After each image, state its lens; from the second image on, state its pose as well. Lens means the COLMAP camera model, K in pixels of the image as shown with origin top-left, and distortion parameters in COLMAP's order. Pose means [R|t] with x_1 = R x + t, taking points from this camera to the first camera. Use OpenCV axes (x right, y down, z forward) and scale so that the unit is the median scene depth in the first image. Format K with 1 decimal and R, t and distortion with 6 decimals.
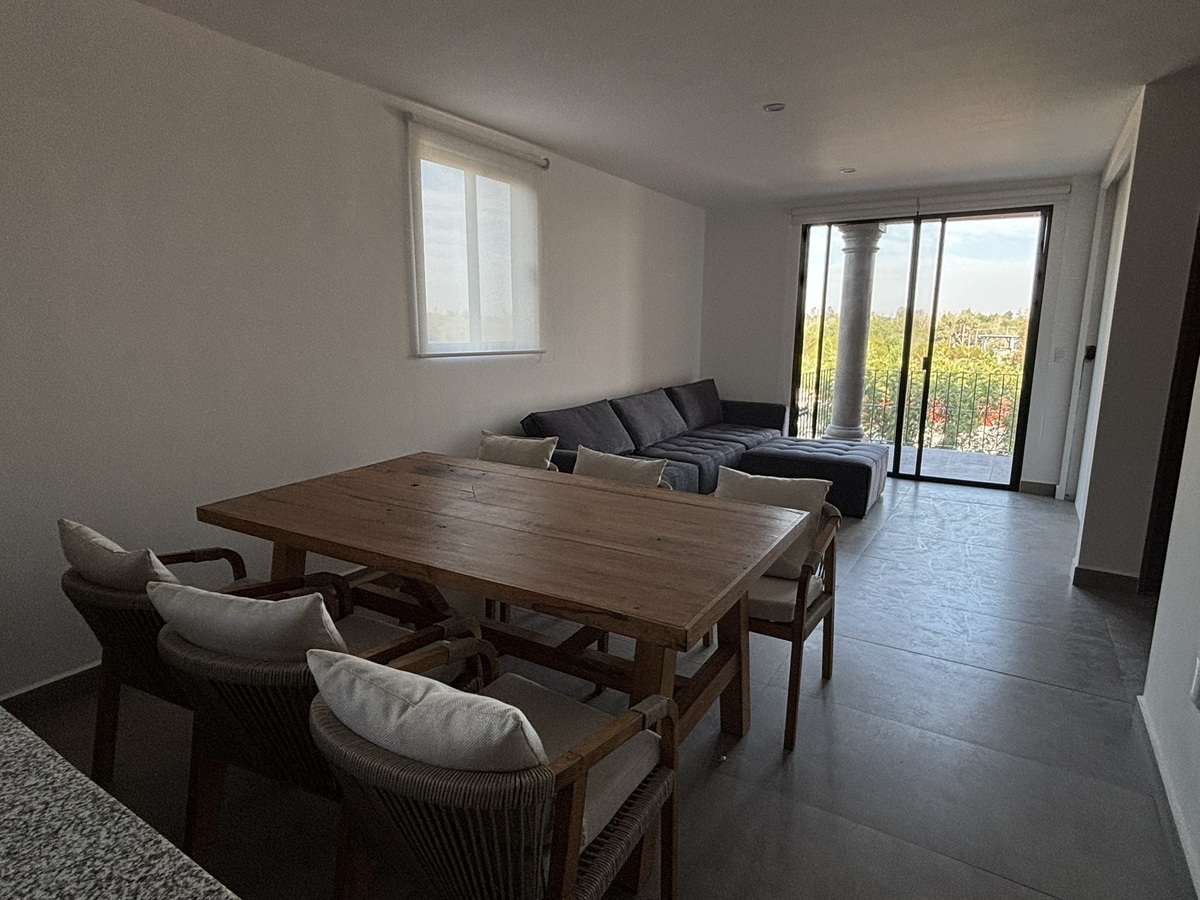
lens RADIAL K [[665.3, 0, 600.0], [0, 665.3, 450.0], [0, 0, 1]] dist [-0.002824, -0.000919]
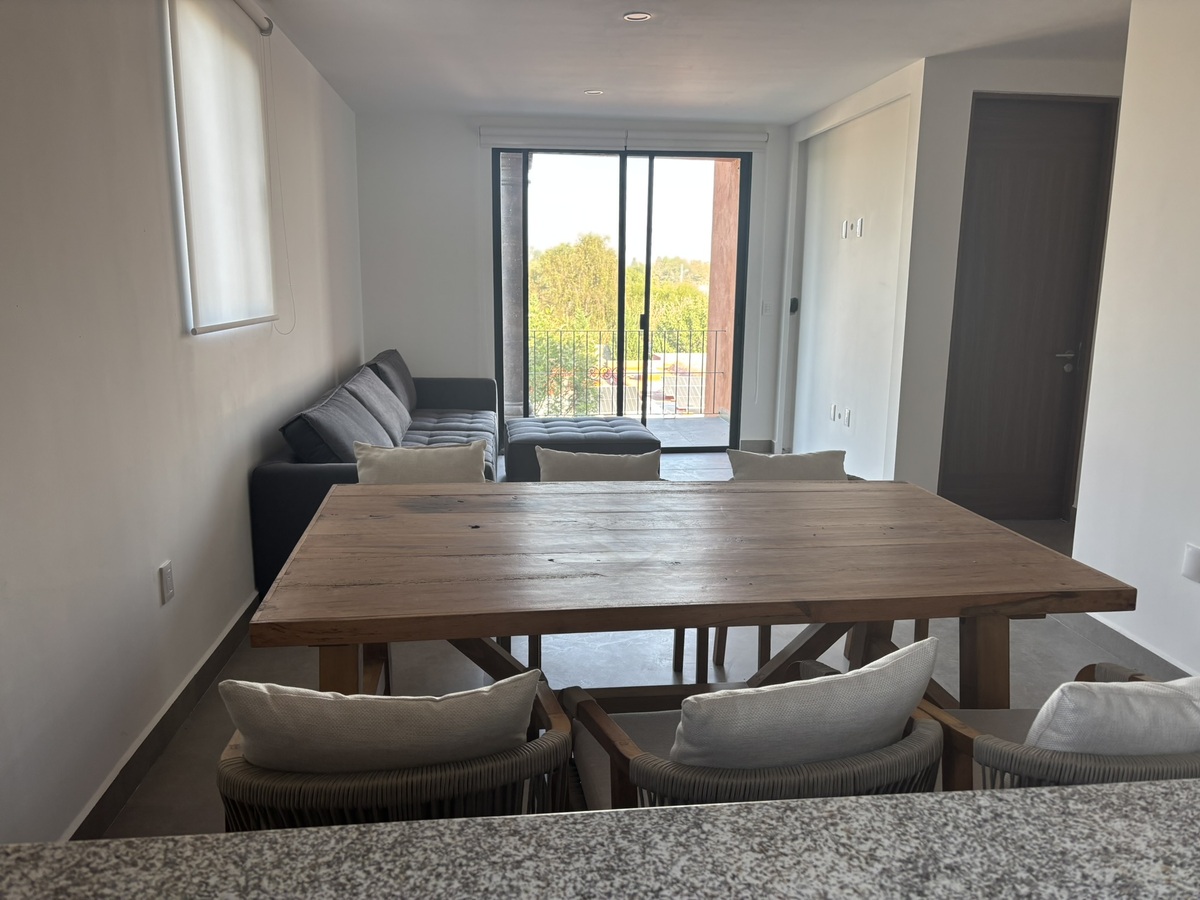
lens RADIAL K [[902.3, 0, 600.0], [0, 902.3, 450.0], [0, 0, 1]] dist [0.003066, 0.000826]
pose [[0.788591, -0.113835, 0.604290, -0.316854], [0.106578, 0.993145, 0.048004, -0.023270], [-0.605612, 0.026548, 0.795317, 0.092538]]
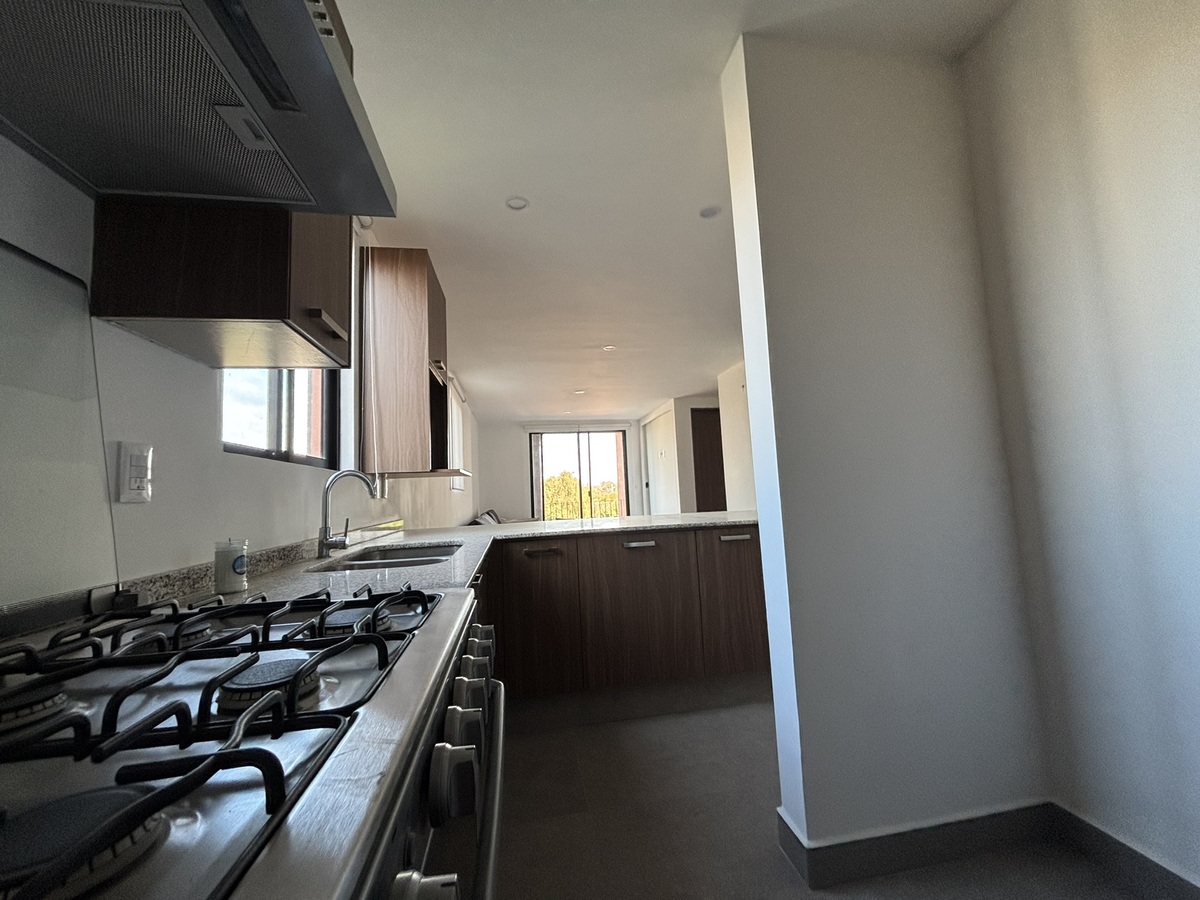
lens RADIAL K [[484.6, 0, 600.0], [0, 484.6, 450.0], [0, 0, 1]] dist [0.002934, -0.000129]
pose [[0.748770, 0.020000, 0.662528, -0.606431], [0.168718, 0.960871, -0.219686, 0.098848], [-0.640997, 0.276275, 0.716097, -0.252006]]
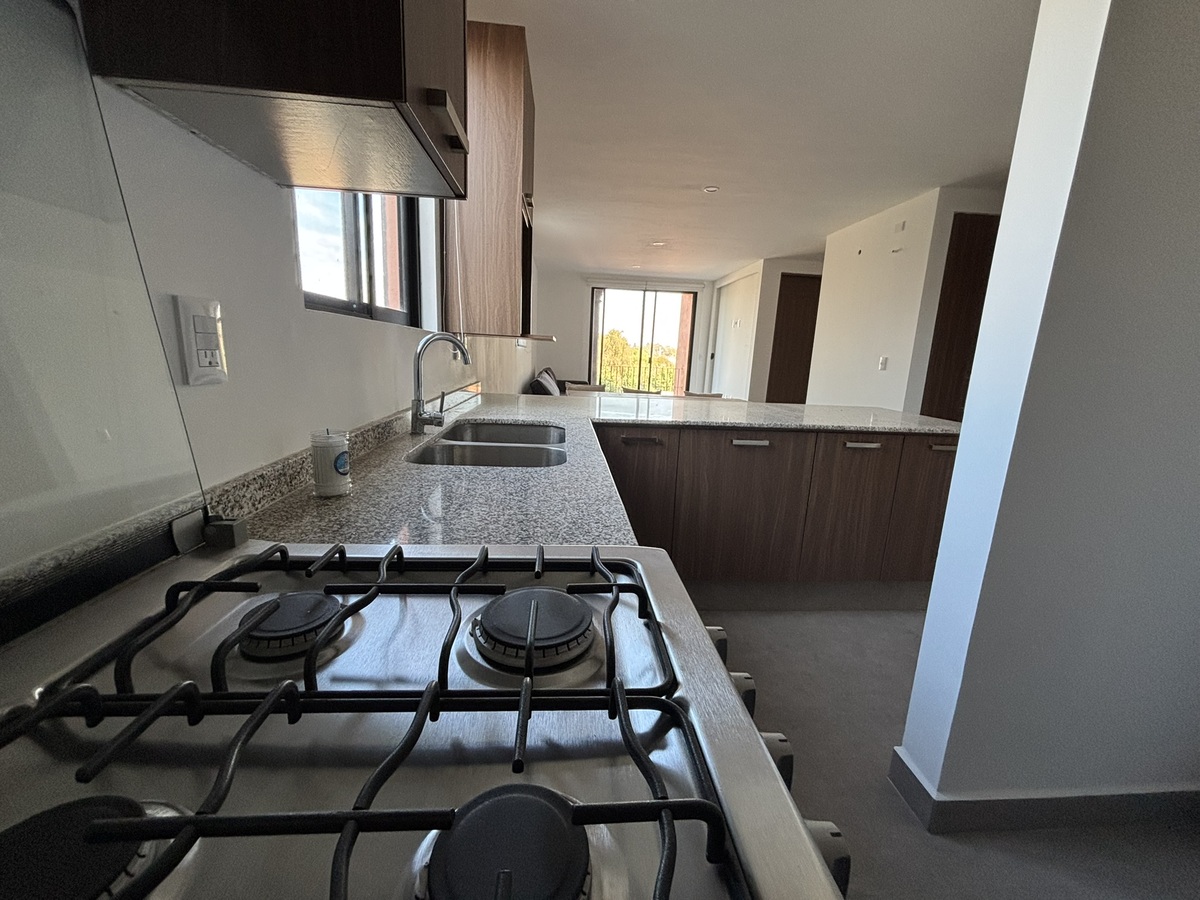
lens RADIAL K [[484.6, 0, 600.0], [0, 484.6, 450.0], [0, 0, 1]] dist [0.002934, -0.000129]
pose [[0.806765, -0.086655, 0.584484, -0.608744], [0.066768, 0.996222, 0.055539, 0.066790], [-0.587088, -0.005782, 0.809502, -0.176393]]
